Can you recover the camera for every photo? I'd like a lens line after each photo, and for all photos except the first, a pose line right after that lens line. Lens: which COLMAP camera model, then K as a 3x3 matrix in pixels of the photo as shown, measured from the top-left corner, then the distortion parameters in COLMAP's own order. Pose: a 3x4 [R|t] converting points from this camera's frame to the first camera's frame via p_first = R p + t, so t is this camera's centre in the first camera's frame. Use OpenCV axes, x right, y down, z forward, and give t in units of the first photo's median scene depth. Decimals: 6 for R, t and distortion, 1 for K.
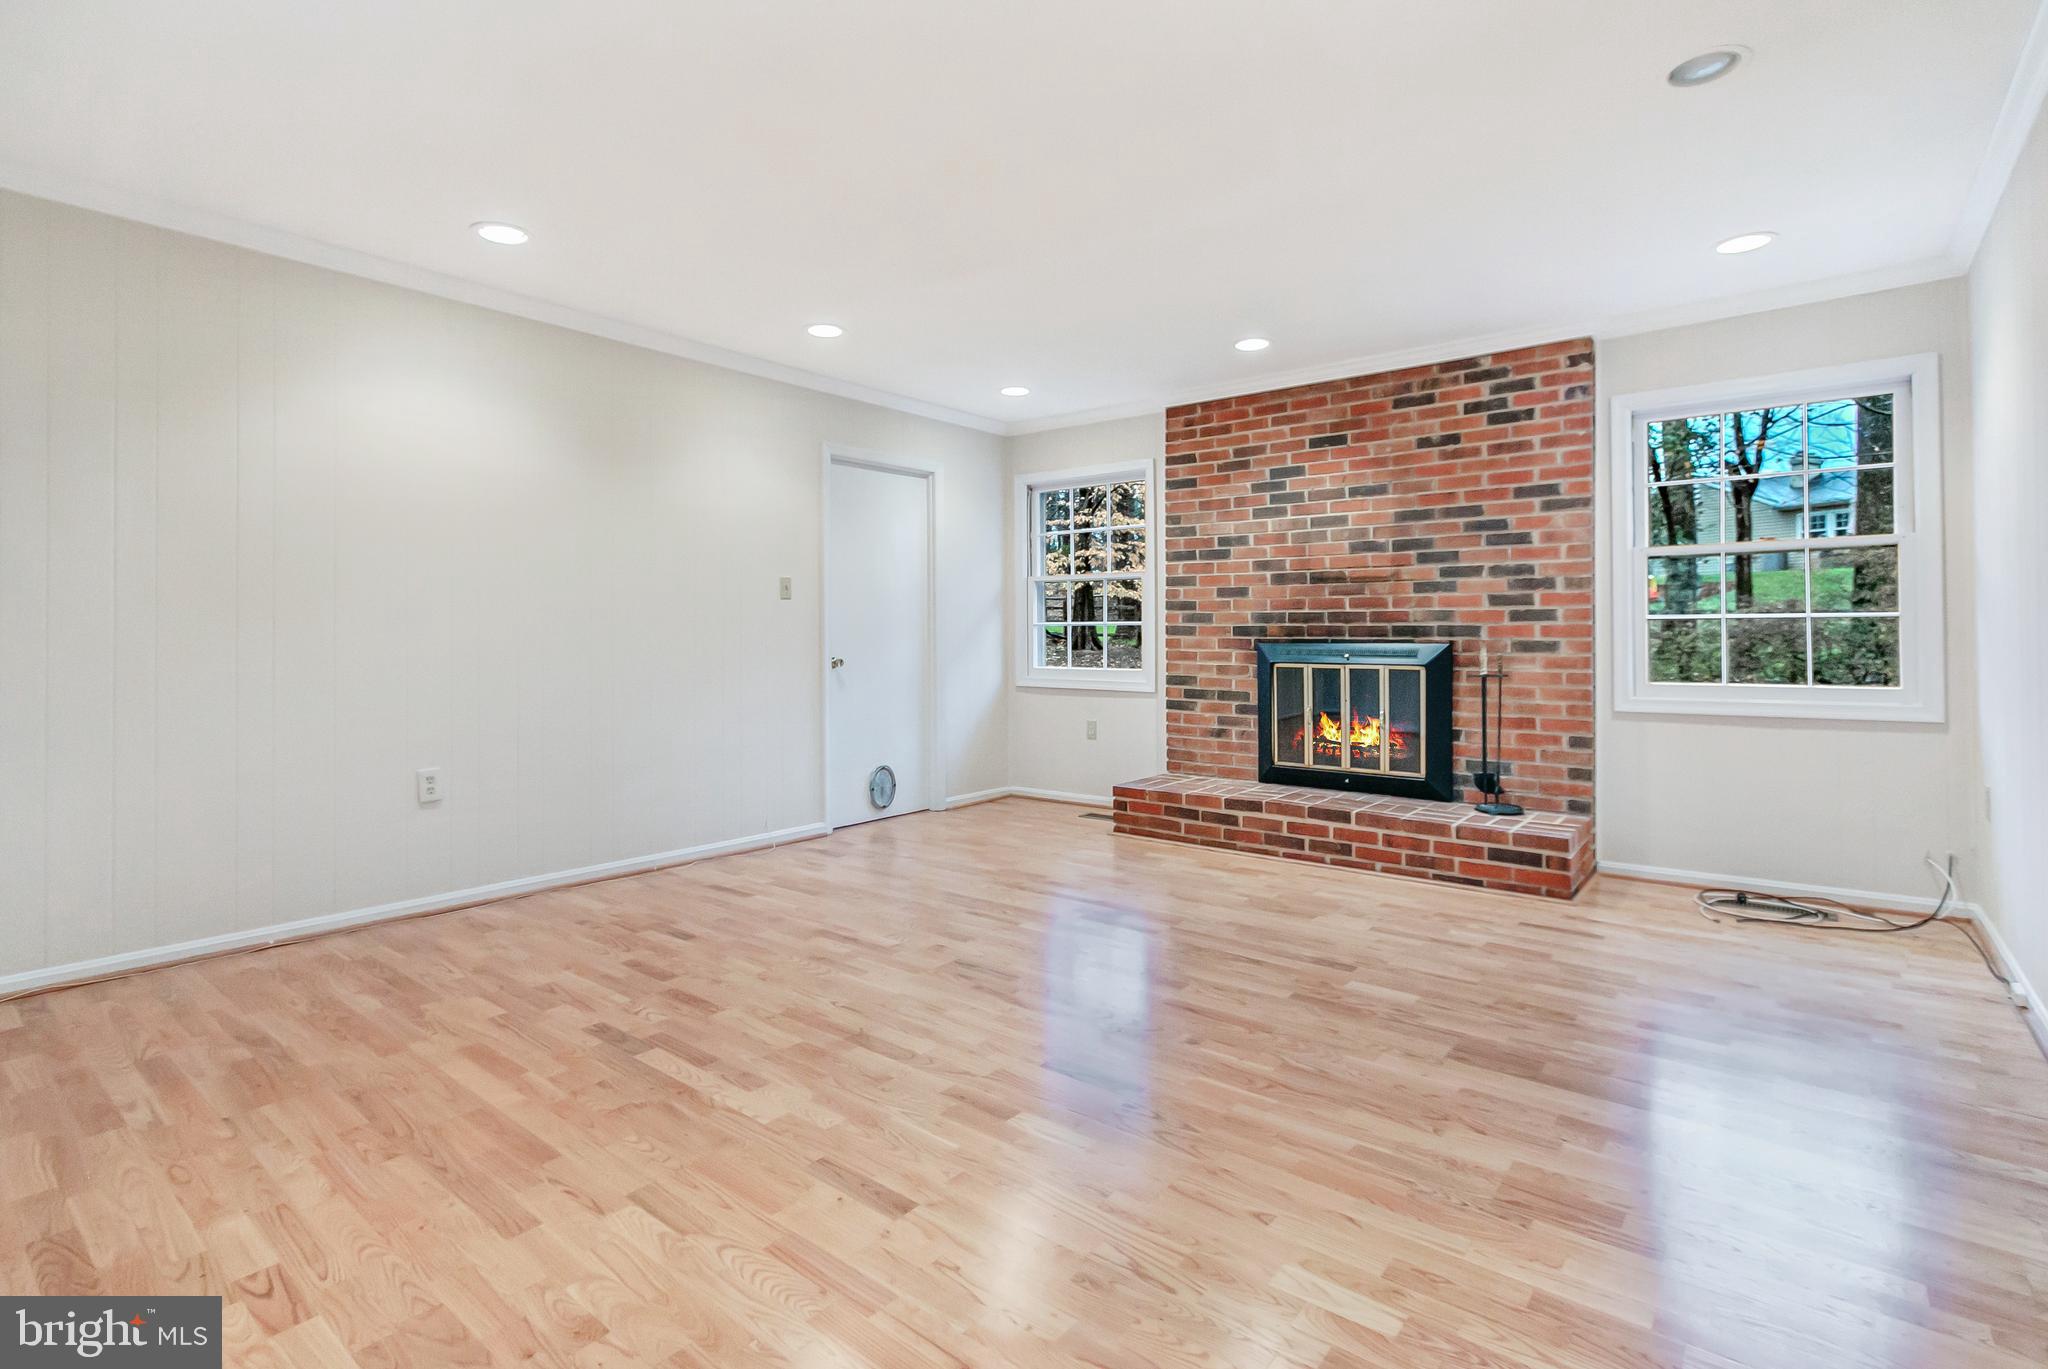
lens RADIAL K [[952.6, 0, 1024.3], [0, 952.6, 649.8], [0, 0, 1]] dist [-0.001091, -0.000252]
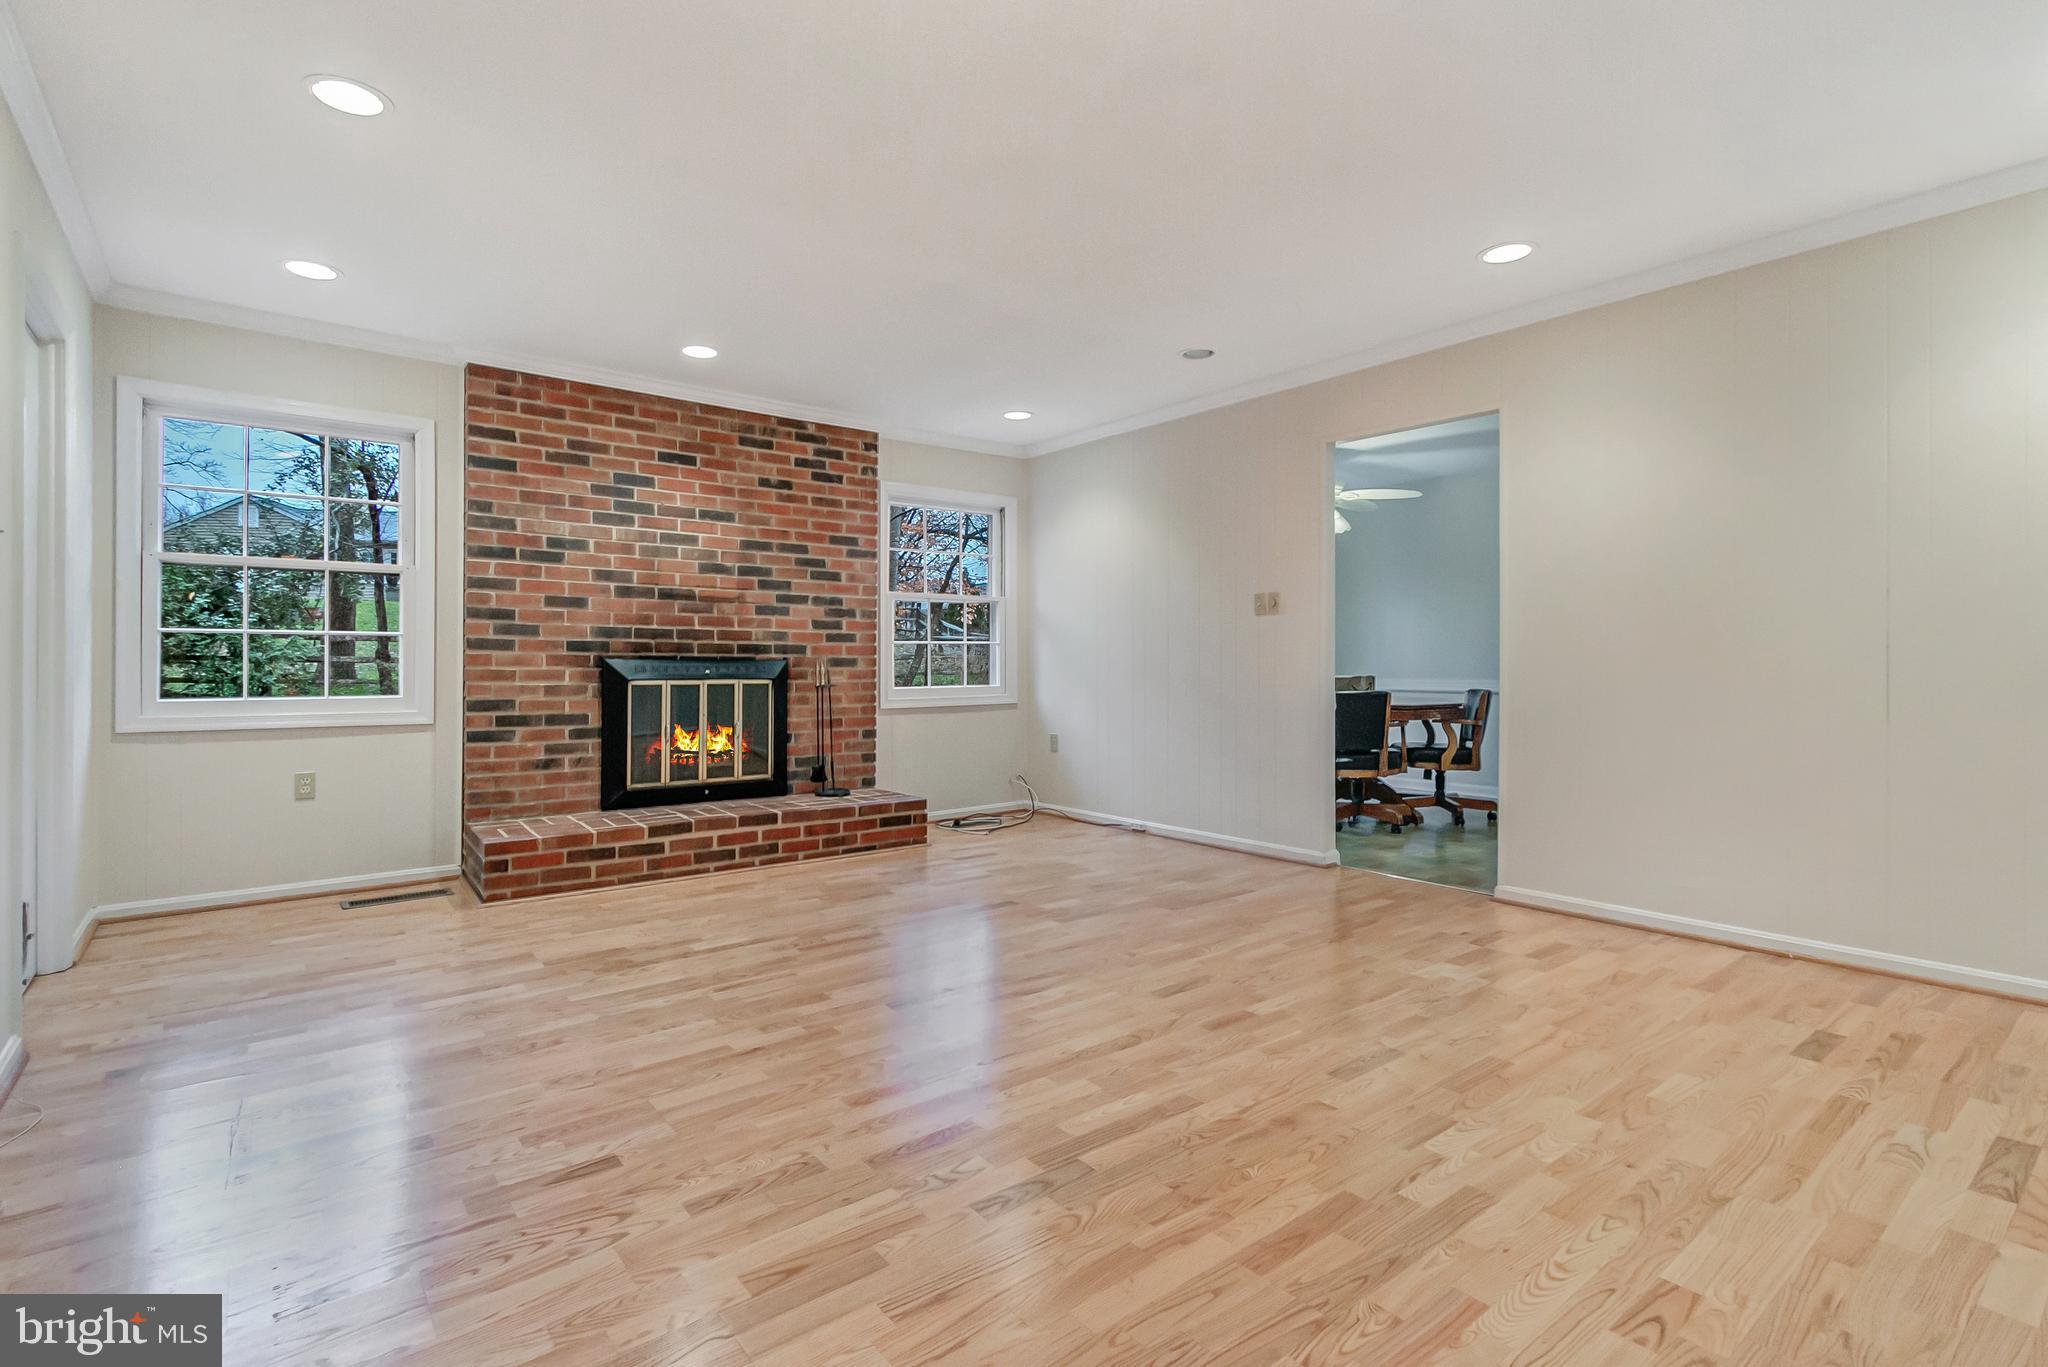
lens RADIAL K [[944.6, 0, 993.0], [0, 944.6, 690.9], [0, 0, 1]] dist [-0.001662, -0.000164]
pose [[0.252879, -0.027277, 0.967113, -0.594024], [0.011865, 0.999615, 0.025091, 0.005056], [-0.967425, 0.005129, 0.253105, 0.447661]]
